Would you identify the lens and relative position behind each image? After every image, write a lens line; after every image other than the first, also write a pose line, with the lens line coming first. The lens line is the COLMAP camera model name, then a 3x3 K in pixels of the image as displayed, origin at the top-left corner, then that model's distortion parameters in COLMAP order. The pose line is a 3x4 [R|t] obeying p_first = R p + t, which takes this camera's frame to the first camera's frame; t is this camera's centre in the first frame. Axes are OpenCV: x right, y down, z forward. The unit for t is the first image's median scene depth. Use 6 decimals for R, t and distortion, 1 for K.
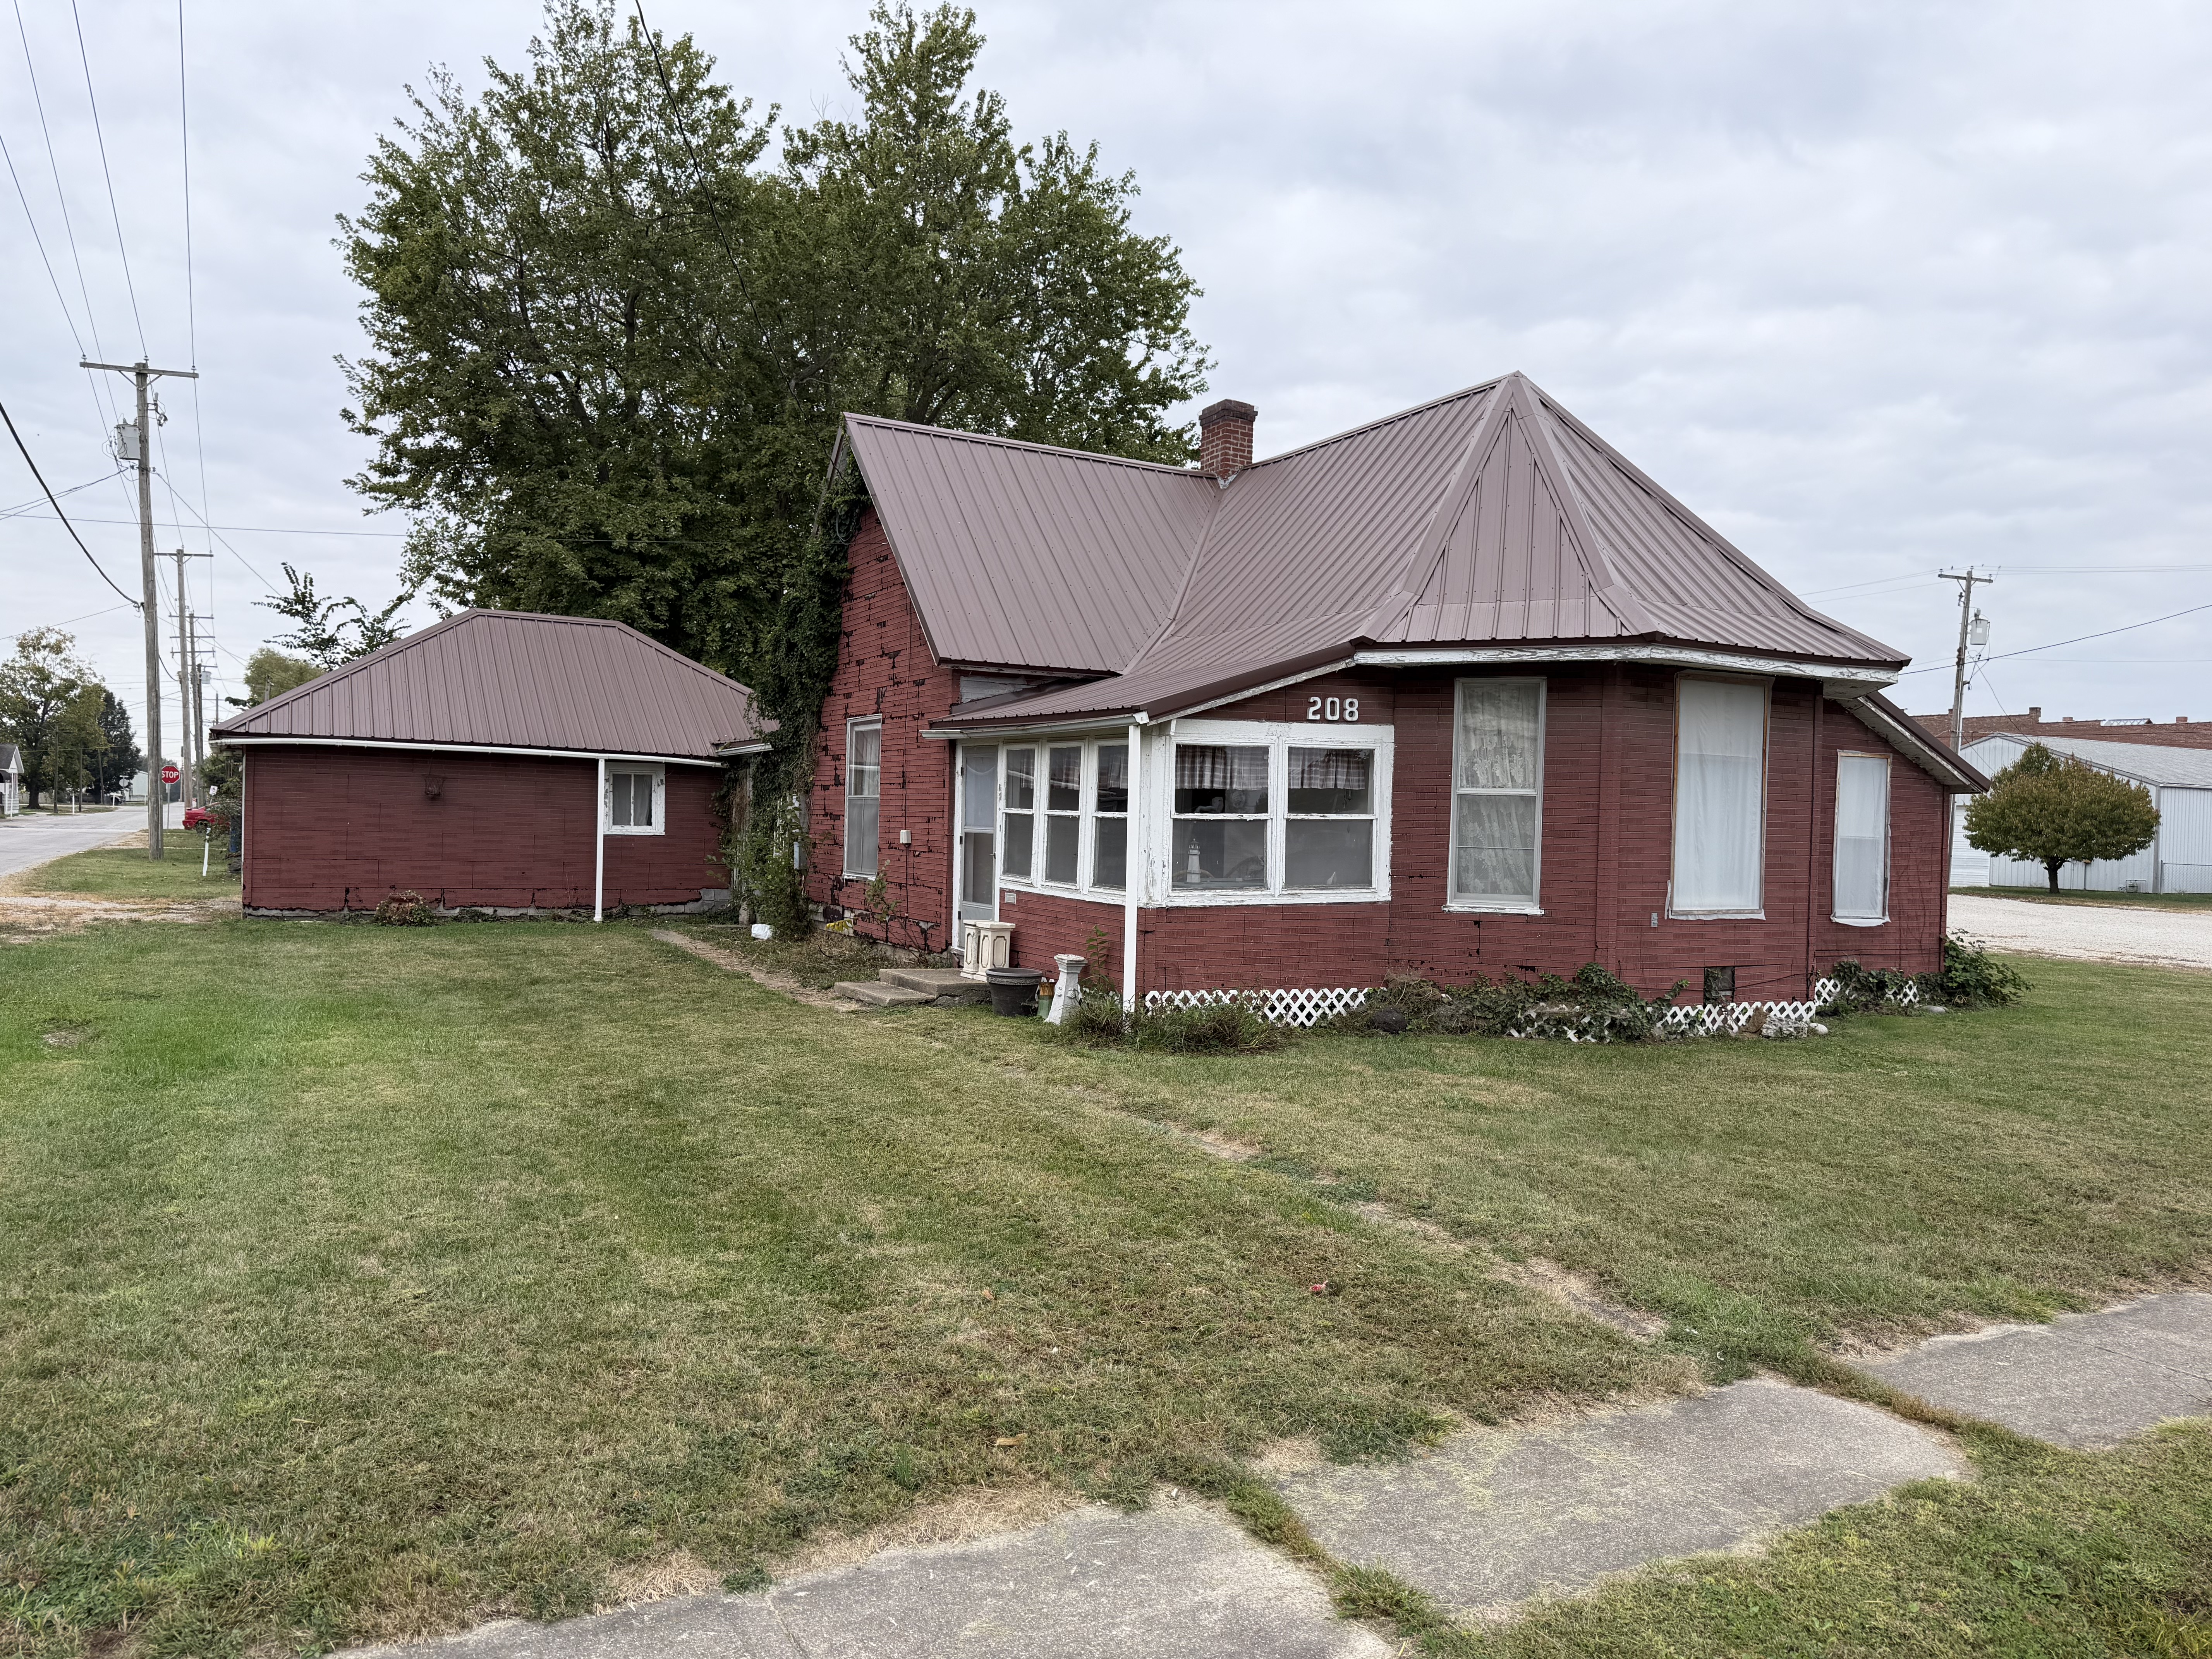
lens RADIAL K [[1540.2, 0, 1081.3], [0, 1540.2, 829.6], [0, 0, 1]] dist [0.096914, -0.107454]
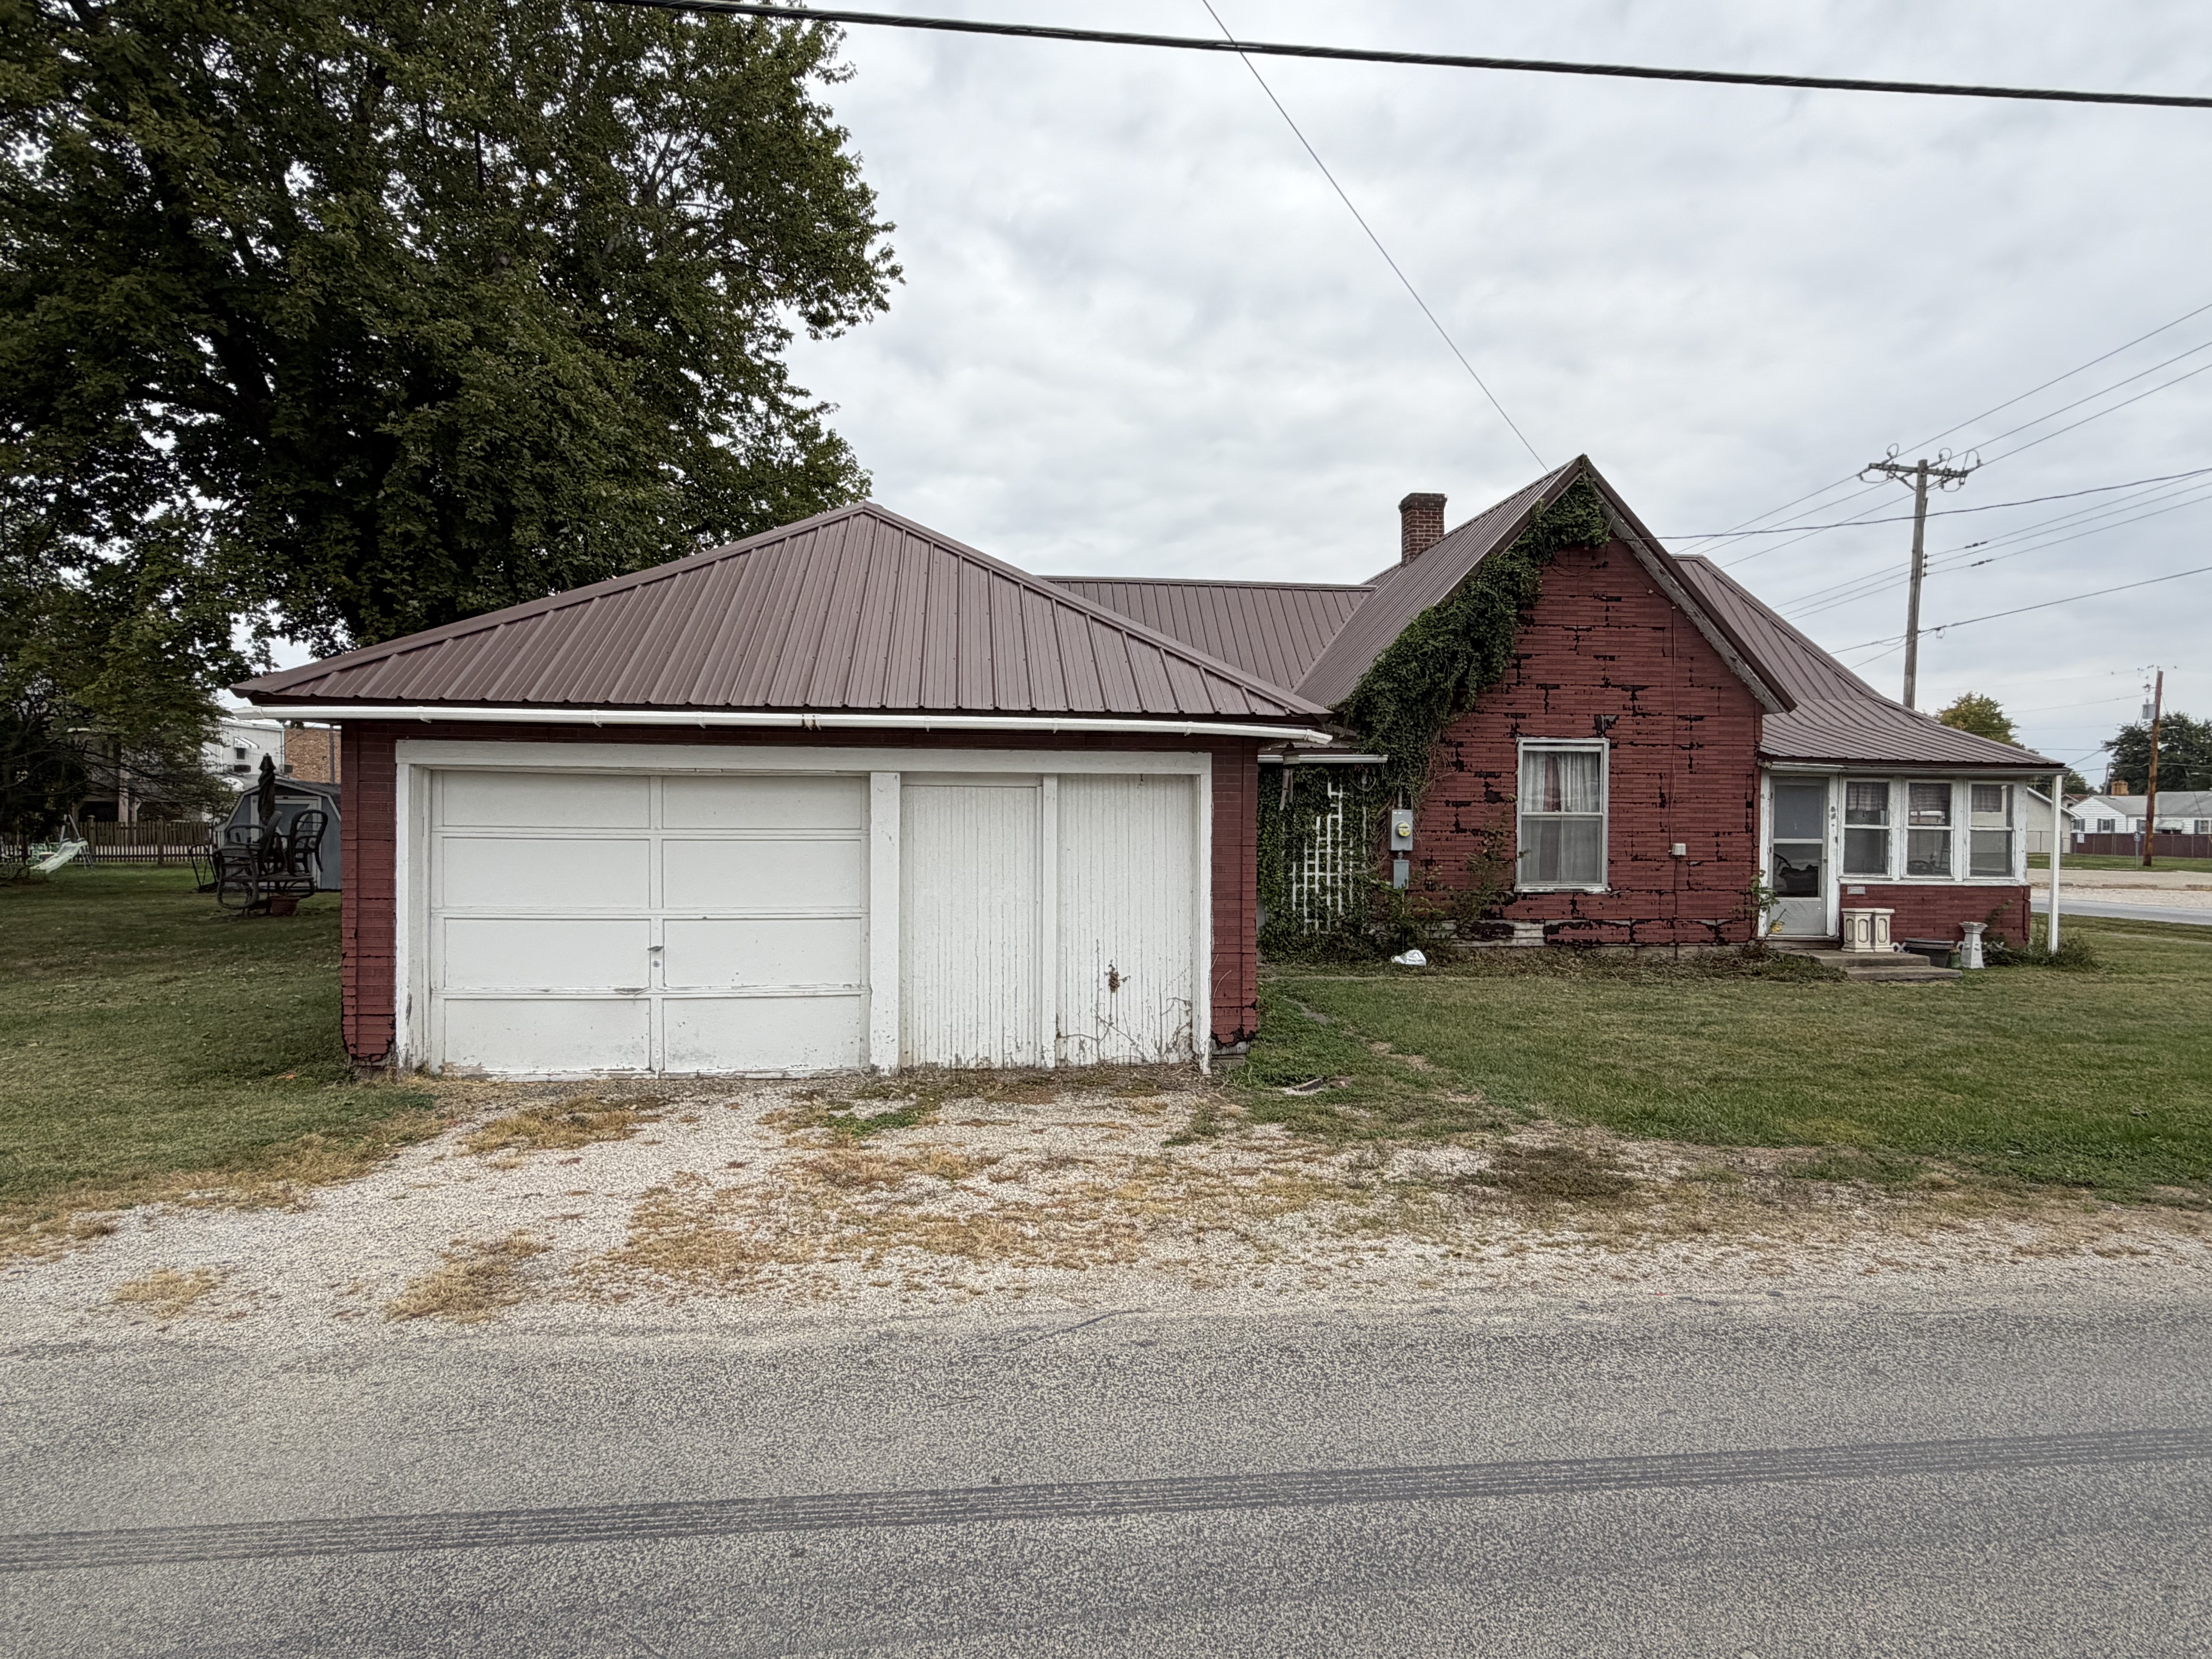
lens RADIAL K [[1147.5, 0, 1106.0], [0, 1147.5, 829.5], [0, 0, 1]] dist [-0.002202, -0.000218]
pose [[0.377506, -0.036125, 0.925302, -0.972511], [0.009025, 0.999335, 0.035333, -0.040529], [-0.925963, -0.004988, 0.377581, 0.970082]]
